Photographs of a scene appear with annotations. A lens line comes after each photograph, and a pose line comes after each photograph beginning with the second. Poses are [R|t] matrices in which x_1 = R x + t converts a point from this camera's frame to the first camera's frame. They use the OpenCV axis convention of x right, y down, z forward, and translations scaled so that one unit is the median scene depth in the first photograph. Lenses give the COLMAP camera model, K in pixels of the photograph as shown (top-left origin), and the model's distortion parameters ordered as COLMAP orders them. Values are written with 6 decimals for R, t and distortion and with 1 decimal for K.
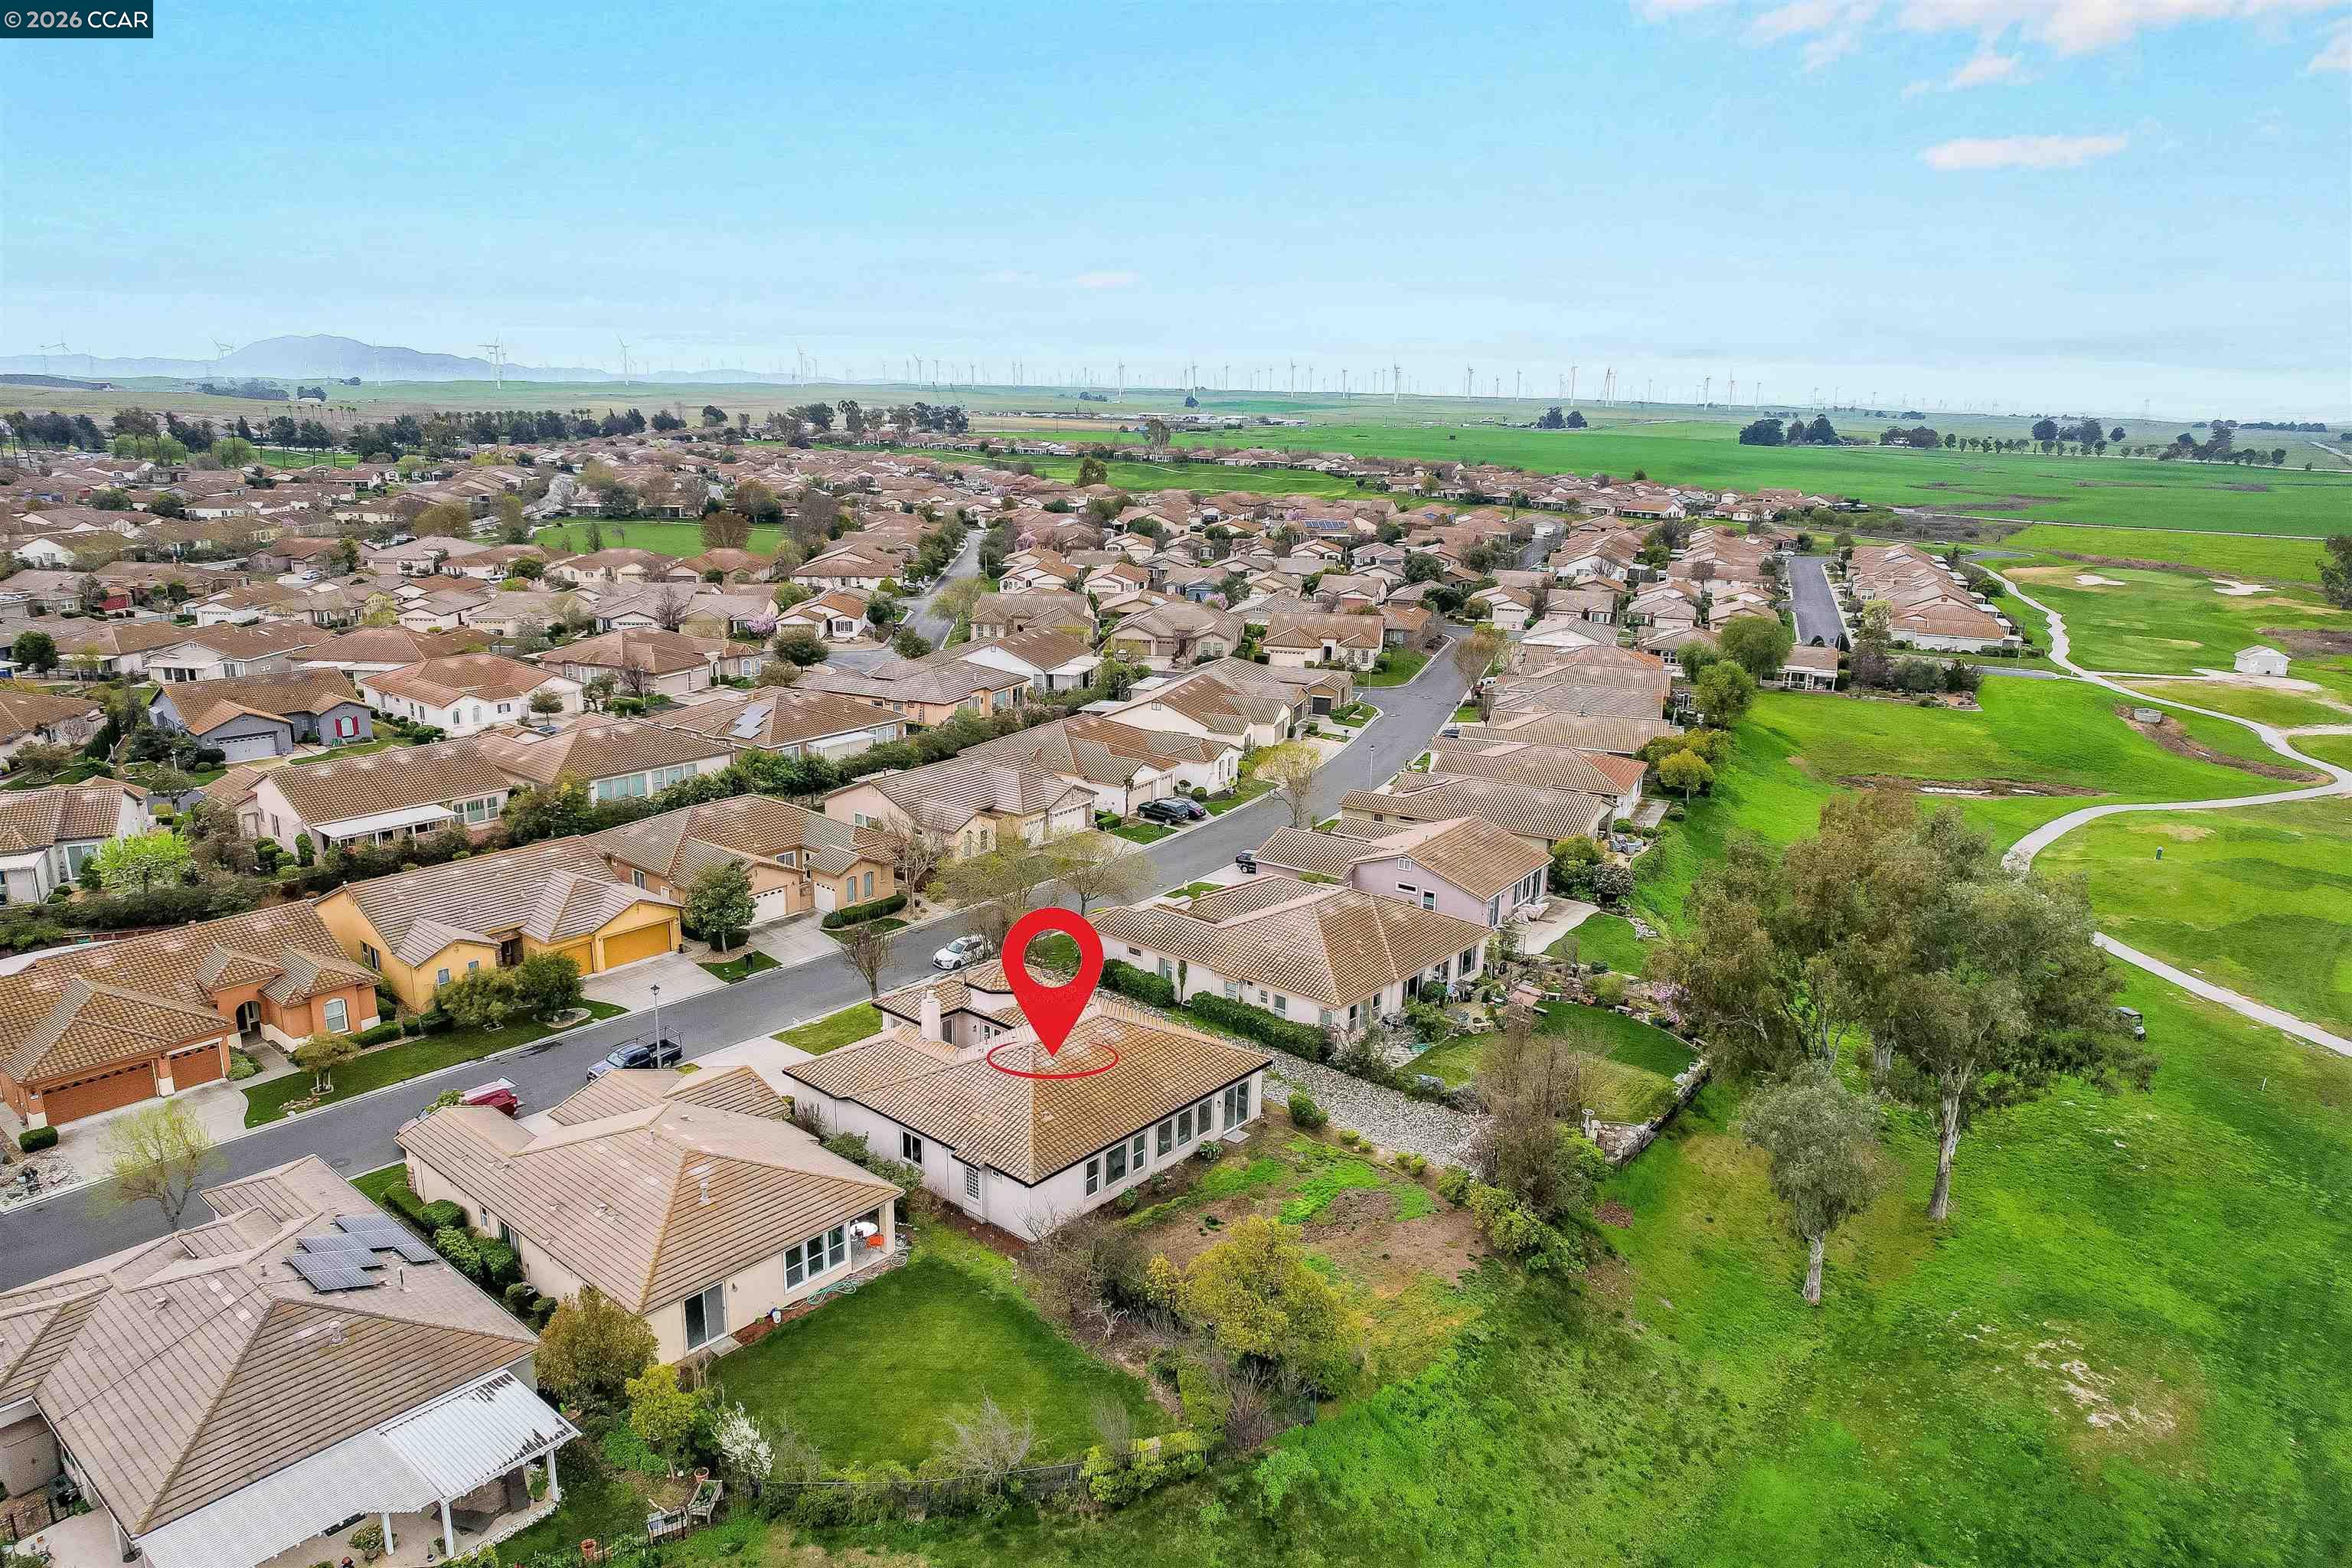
lens RADIAL K [[1544.1, 0, 1169.9], [0, 1544.1, 789.8], [0, 0, 1]] dist [-0.073663, 0.064059]
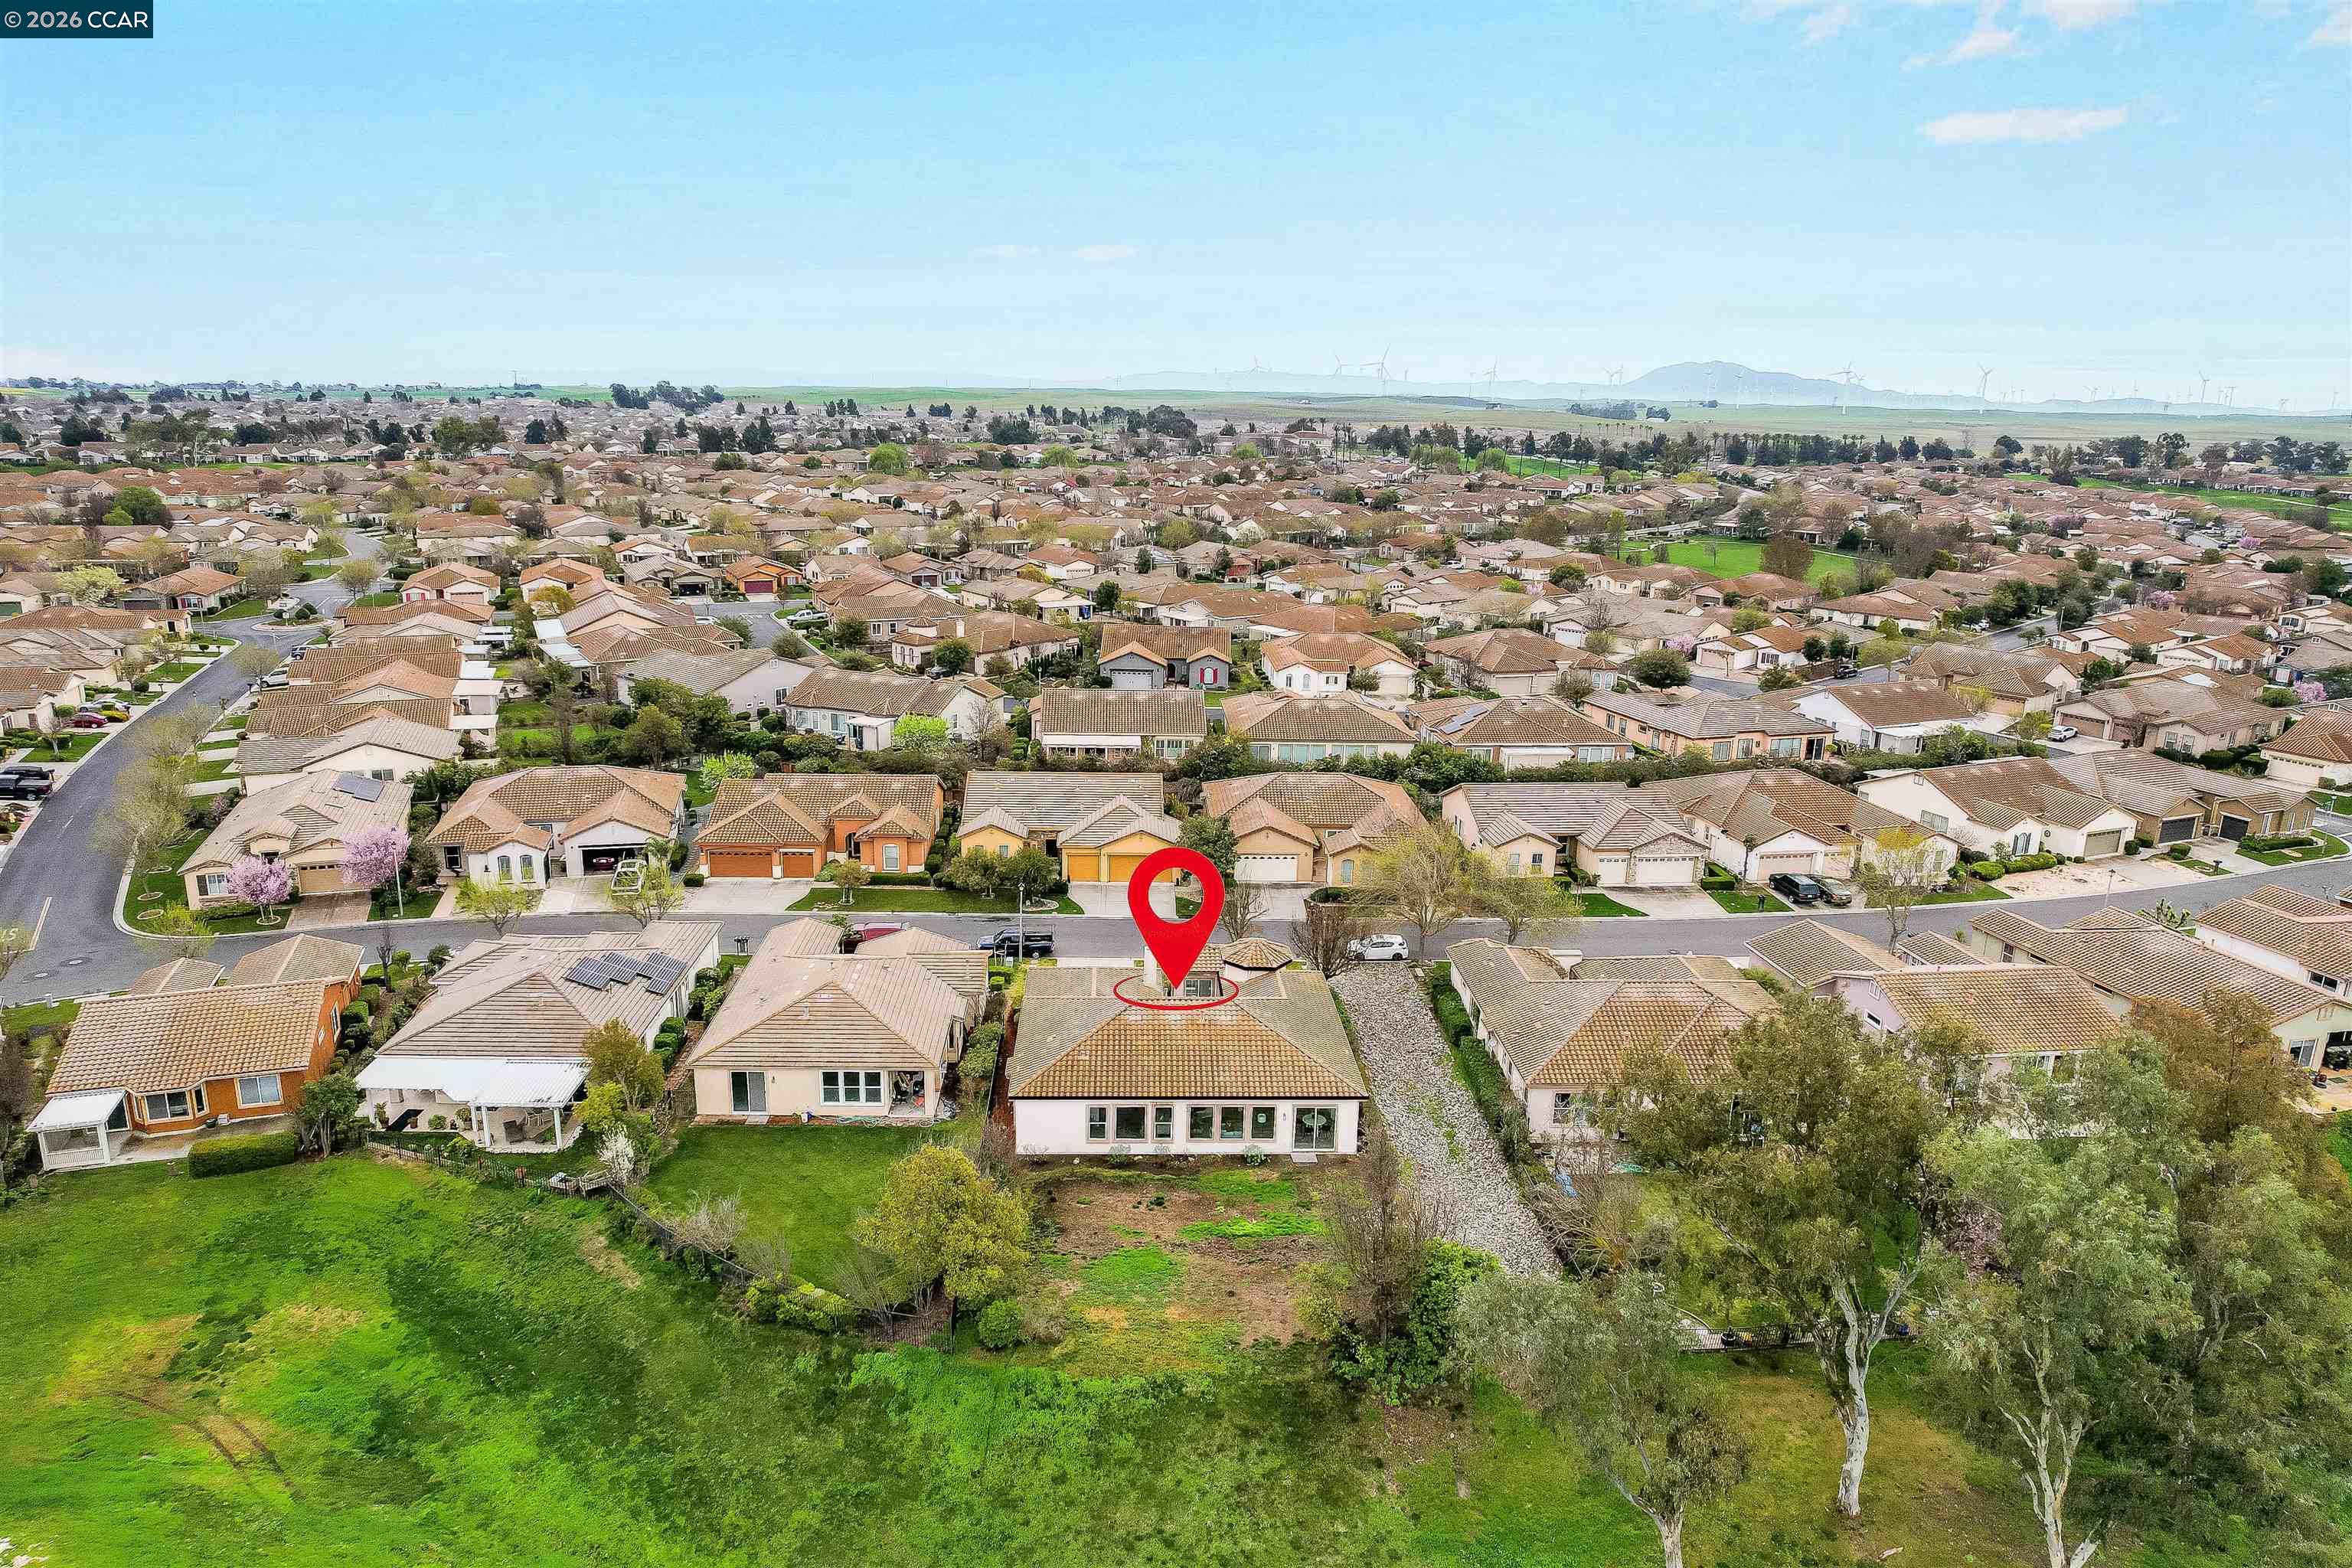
lens RADIAL K [[1544.1, 0, 1169.9], [0, 1544.1, 789.8], [0, 0, 1]] dist [-0.073663, 0.064059]
pose [[0.672987, 0.179288, -0.717596, 0.671068], [-0.190765, 0.979428, 0.065799, -0.053100], [0.714631, 0.092610, 0.693344, 0.252395]]
